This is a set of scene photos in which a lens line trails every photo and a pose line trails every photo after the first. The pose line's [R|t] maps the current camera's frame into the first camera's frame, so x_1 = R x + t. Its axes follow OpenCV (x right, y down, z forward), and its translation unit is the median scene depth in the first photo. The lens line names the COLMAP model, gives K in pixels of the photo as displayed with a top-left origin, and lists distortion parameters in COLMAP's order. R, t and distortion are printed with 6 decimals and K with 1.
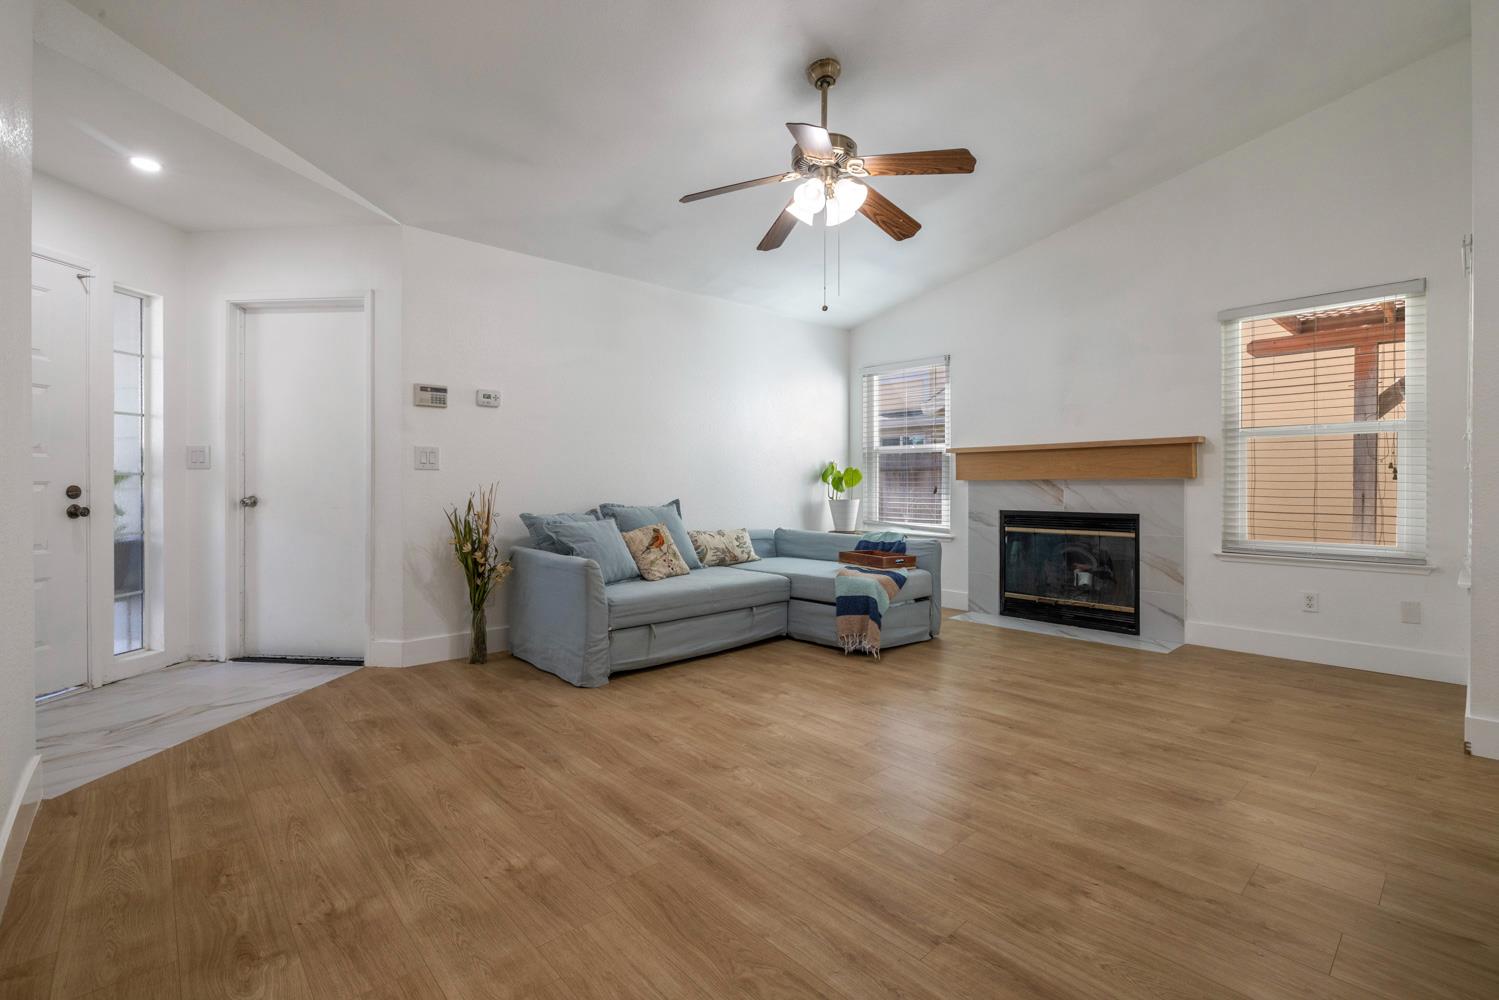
lens RADIAL K [[669.0, 0, 745.1], [0, 669.0, 490.3], [0, 0, 1]] dist [-0.010301, 0.000159]
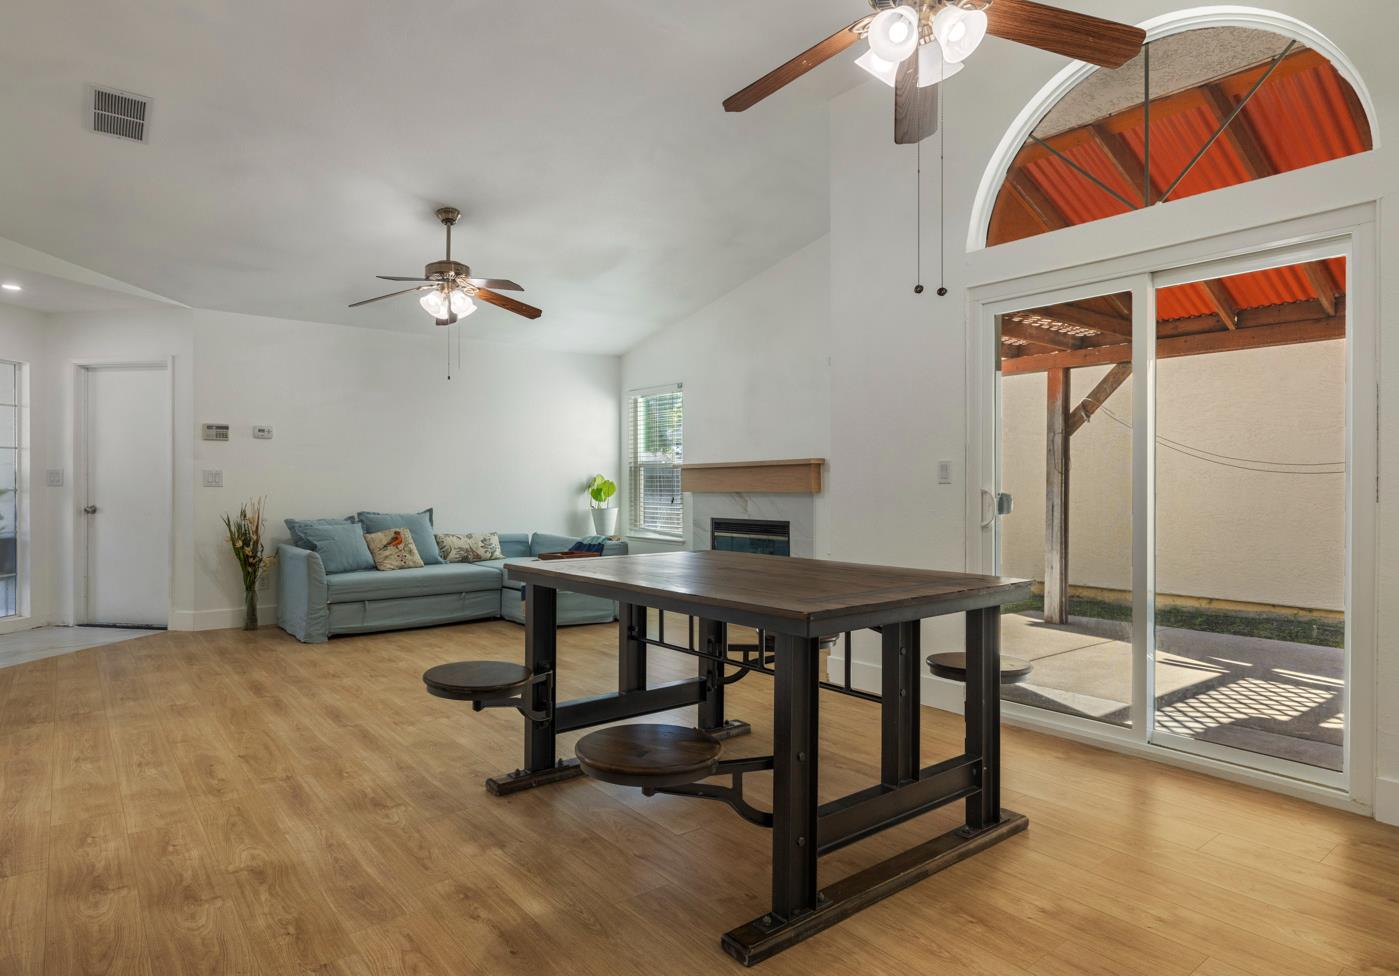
lens RADIAL K [[800.5, 0, 676.7], [0, 800.5, 491.6], [0, 0, 1]] dist [-0.004295, -0.003372]
pose [[0.996933, -0.000109, -0.078259, 0.606256], [-0.000182, 0.999993, -0.003720, -0.015201], [0.078259, 0.003723, 0.996926, -0.560116]]
